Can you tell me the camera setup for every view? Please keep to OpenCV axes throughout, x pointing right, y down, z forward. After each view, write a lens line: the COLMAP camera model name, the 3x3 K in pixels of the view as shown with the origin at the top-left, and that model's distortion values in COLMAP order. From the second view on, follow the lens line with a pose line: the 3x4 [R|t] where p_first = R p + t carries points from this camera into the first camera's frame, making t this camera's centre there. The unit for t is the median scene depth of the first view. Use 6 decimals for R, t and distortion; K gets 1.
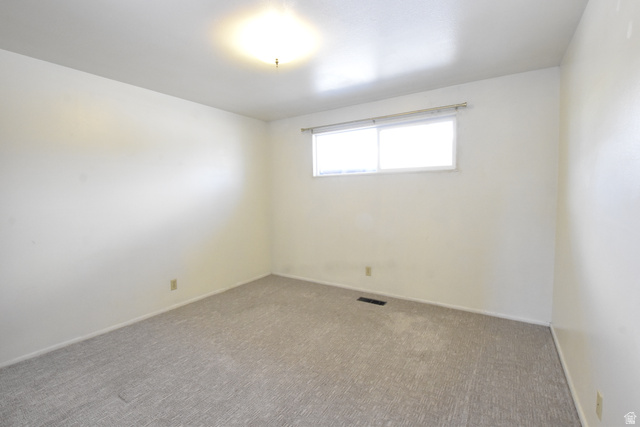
lens RADIAL K [[284.0, 0, 318.9], [0, 284.0, 212.2], [0, 0, 1]] dist [-0.033508, 0.005683]
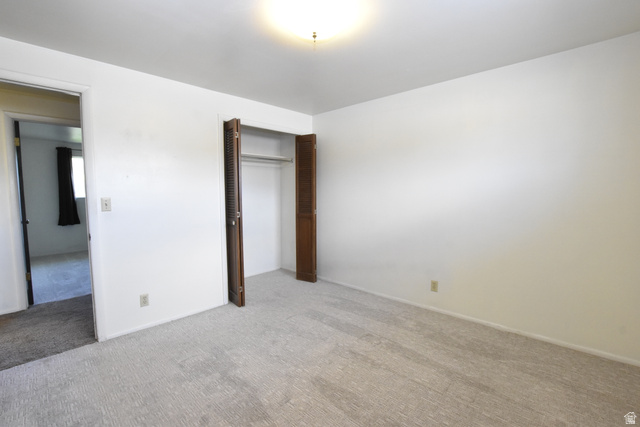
lens RADIAL K [[284.0, 0, 318.9], [0, 284.0, 212.2], [0, 0, 1]] dist [-0.033508, 0.005683]
pose [[-0.191323, 0.066581, -0.979266, 0.485310], [-0.056753, 0.995277, 0.078758, -0.040083], [0.979885, 0.070645, -0.186641, 0.831145]]
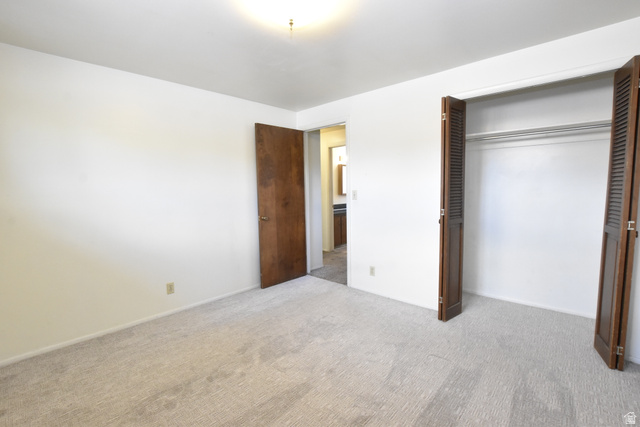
lens RADIAL K [[284.0, 0, 318.9], [0, 284.0, 212.2], [0, 0, 1]] dist [-0.033508, 0.005683]
pose [[-0.986692, -0.000257, 0.162600, -0.233266], [0.024030, 0.988787, 0.147384, -0.070334], [-0.160815, 0.149330, -0.975622, 1.260085]]
